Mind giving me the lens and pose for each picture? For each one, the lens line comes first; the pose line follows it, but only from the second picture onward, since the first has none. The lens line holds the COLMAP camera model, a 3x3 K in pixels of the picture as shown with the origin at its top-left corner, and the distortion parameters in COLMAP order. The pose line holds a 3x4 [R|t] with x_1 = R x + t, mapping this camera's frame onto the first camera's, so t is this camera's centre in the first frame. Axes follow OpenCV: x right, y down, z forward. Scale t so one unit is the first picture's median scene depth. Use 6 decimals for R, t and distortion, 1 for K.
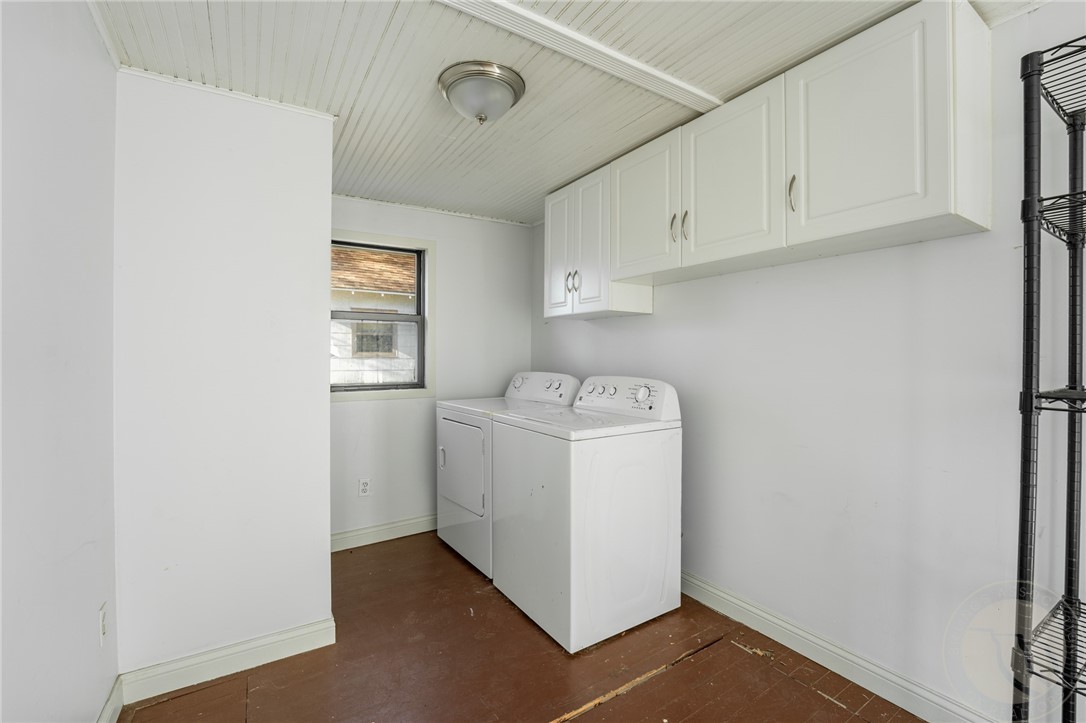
lens RADIAL K [[452.1, 0, 541.5], [0, 452.1, 361.0], [0, 0, 1]] dist [-0.023517, 0.000776]
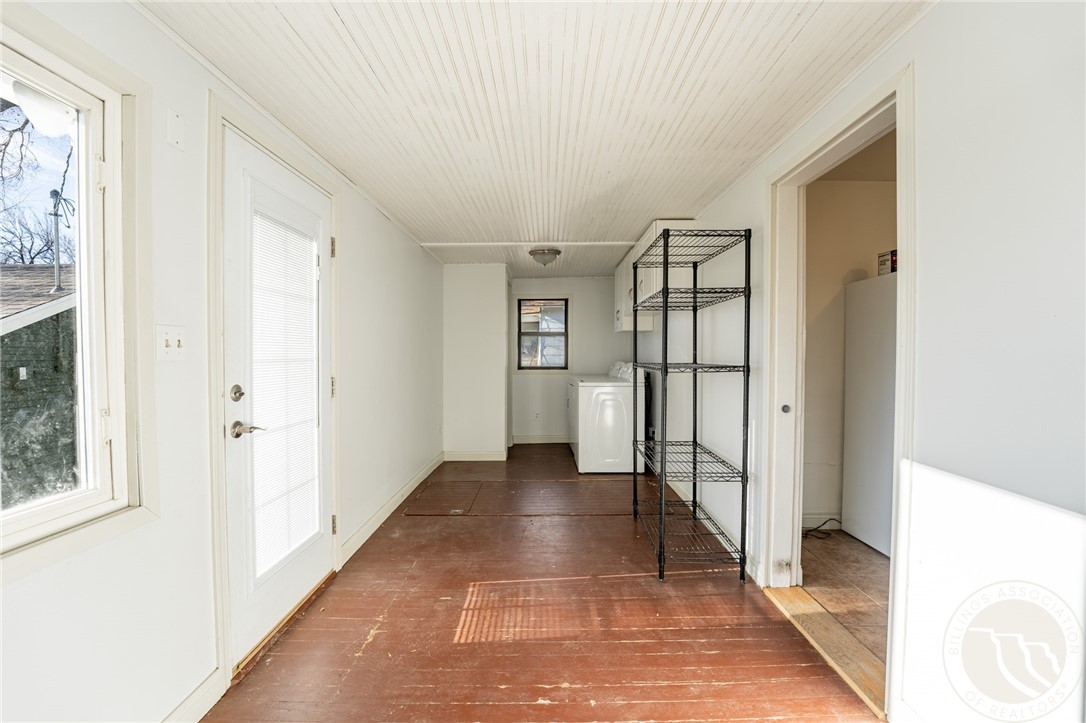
lens RADIAL K [[452.1, 0, 541.5], [0, 452.1, 361.0], [0, 0, 1]] dist [-0.023517, 0.000776]
pose [[0.836525, 0.005264, -0.547903, 0.712761], [-0.002491, 0.999980, 0.005803, 0.011881], [0.547923, -0.003490, 0.836522, -0.689665]]
